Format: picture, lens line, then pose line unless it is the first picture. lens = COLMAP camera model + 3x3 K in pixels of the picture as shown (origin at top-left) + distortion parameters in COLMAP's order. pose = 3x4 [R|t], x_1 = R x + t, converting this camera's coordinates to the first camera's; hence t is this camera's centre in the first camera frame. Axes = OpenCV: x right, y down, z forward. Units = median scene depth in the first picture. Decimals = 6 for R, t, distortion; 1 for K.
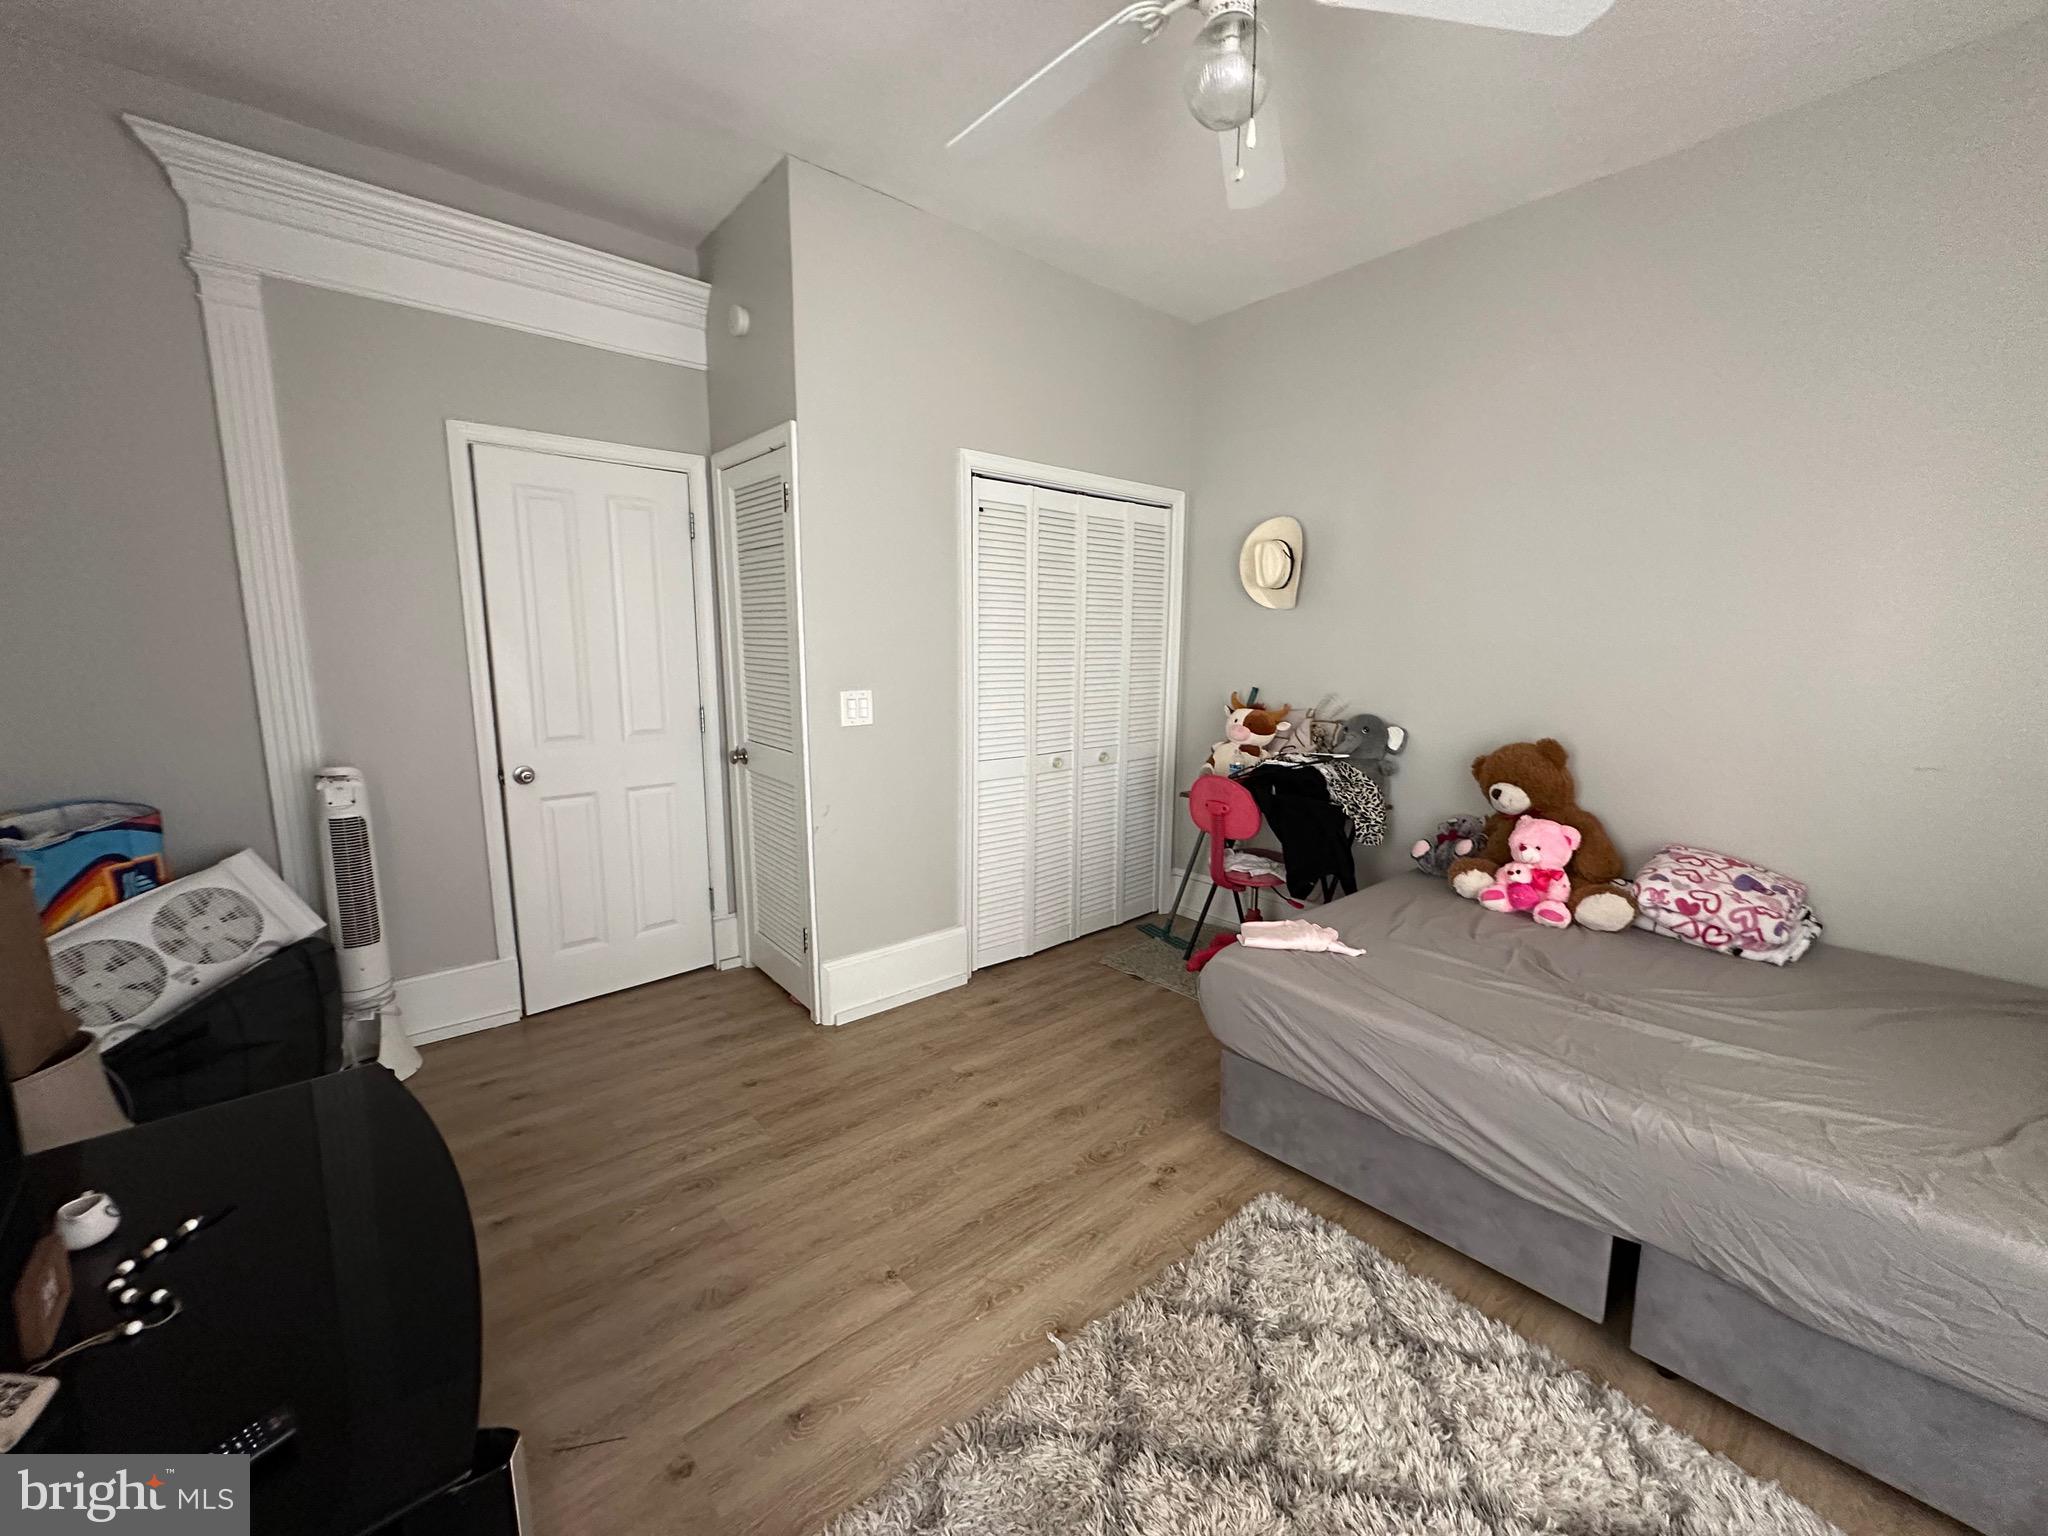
lens RADIAL K [[815.6, 0, 1019.9], [0, 815.6, 766.5], [0, 0, 1]] dist [-0.001875, -0.000196]
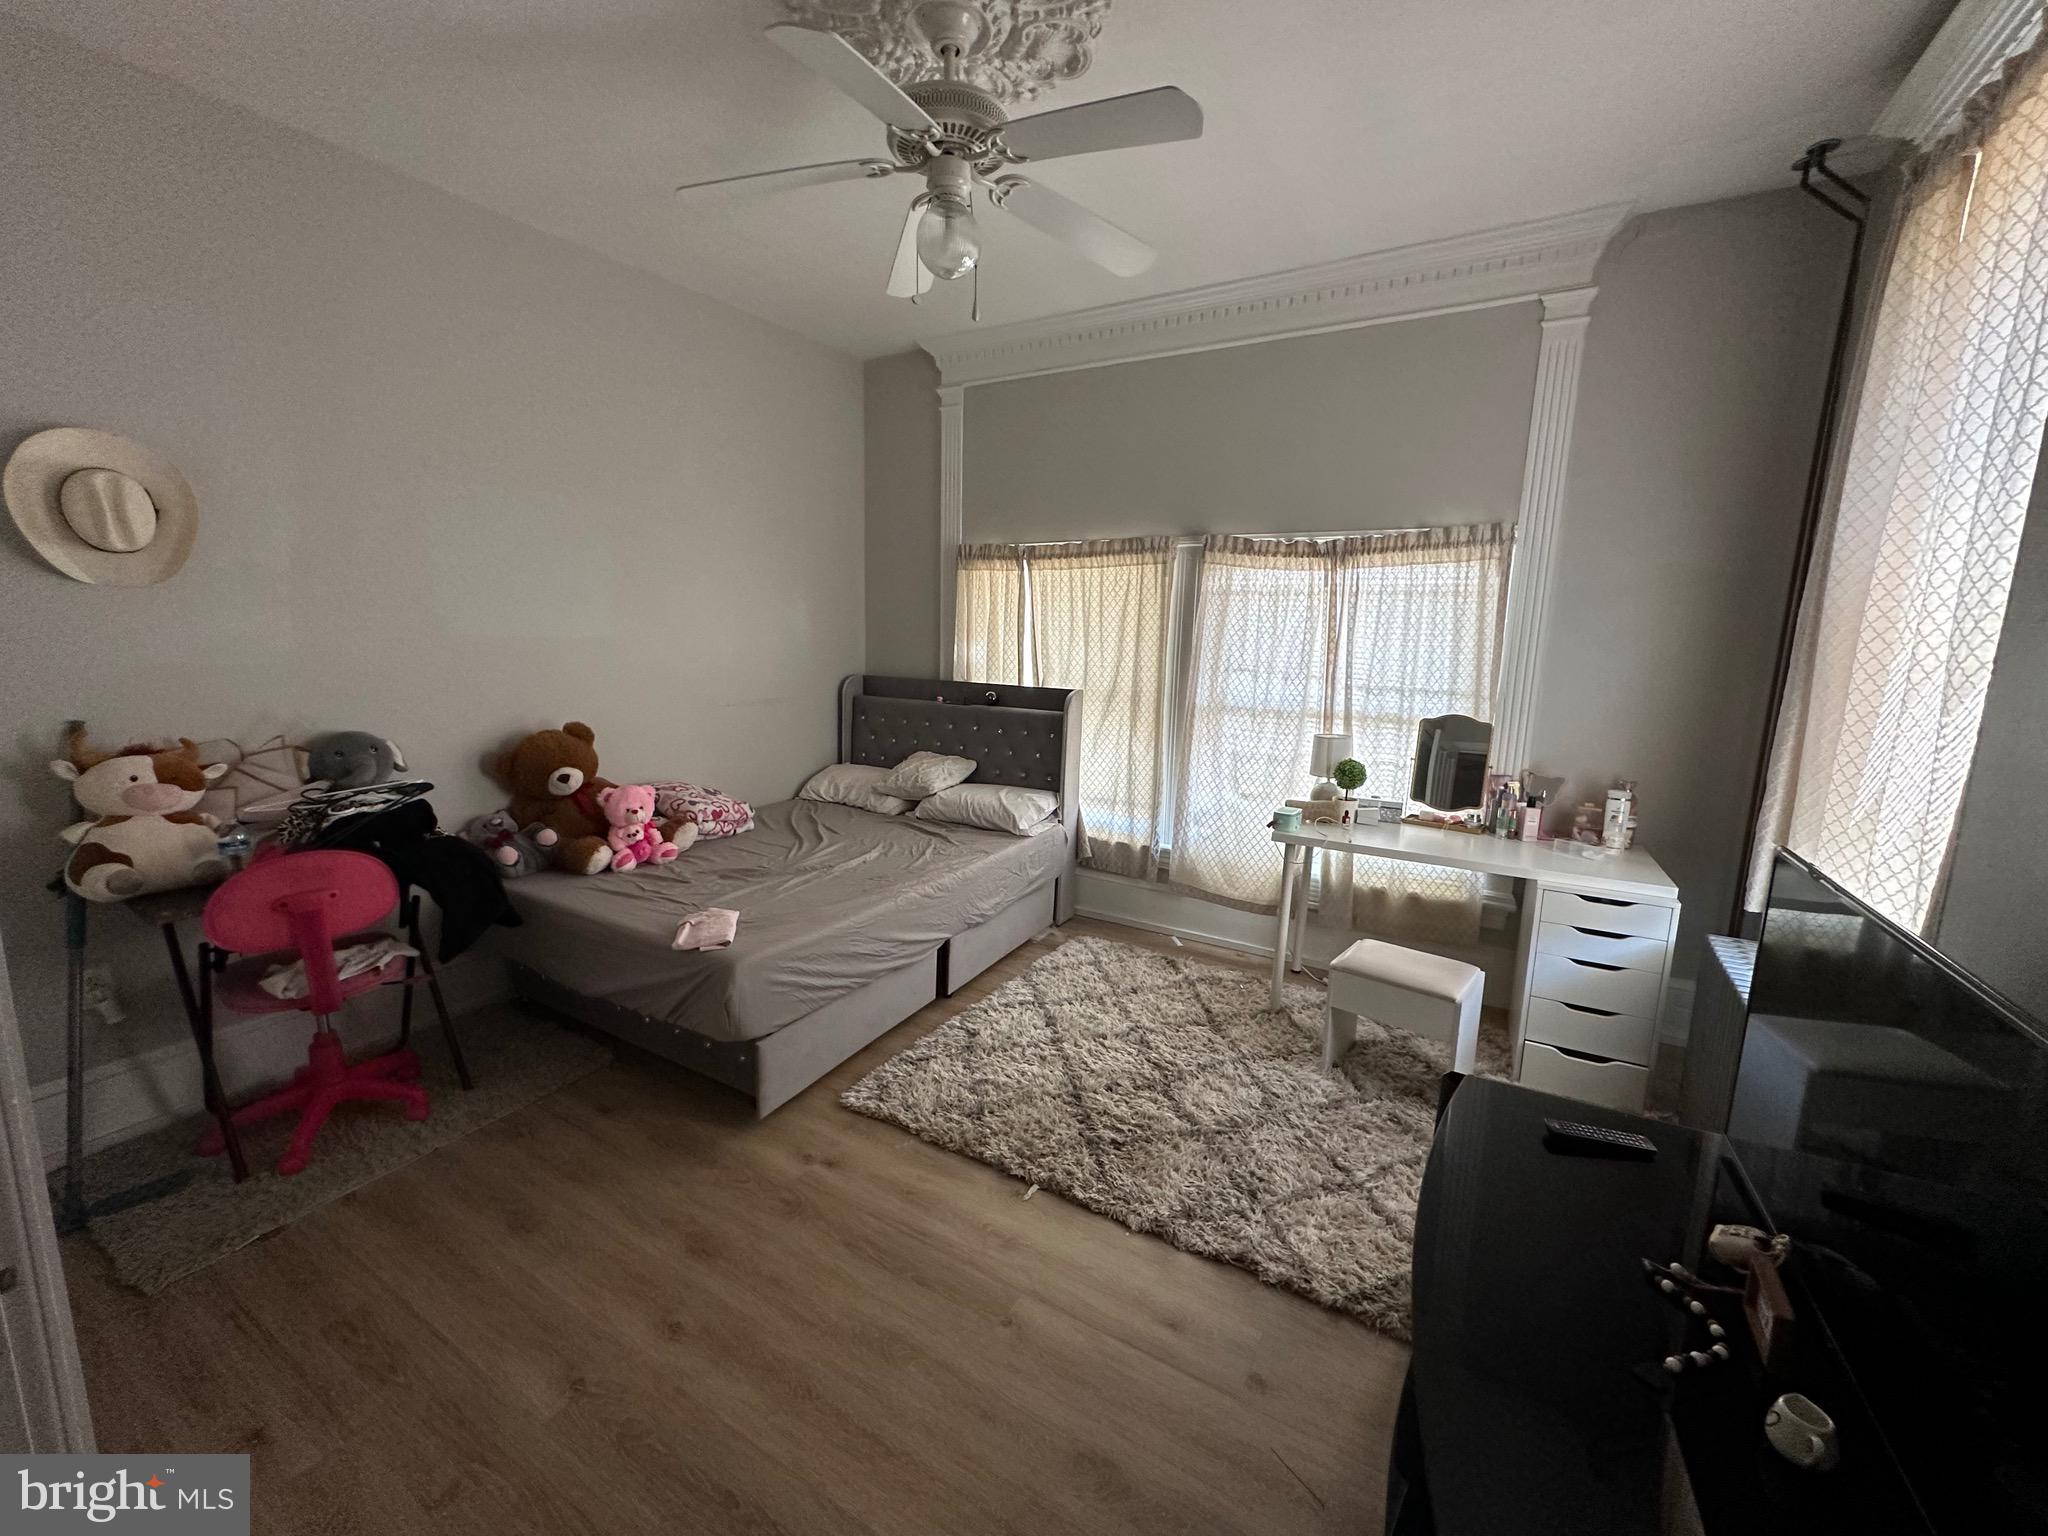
lens RADIAL K [[815.6, 0, 1017.8], [0, 815.6, 764.9], [0, 0, 1]] dist [-0.001875, -0.000196]
pose [[-0.325775, -0.169922, 0.930052, -0.850265], [0.126903, 0.966956, 0.221115, -0.203316], [-0.936892, 0.190060, -0.293446, 1.030375]]
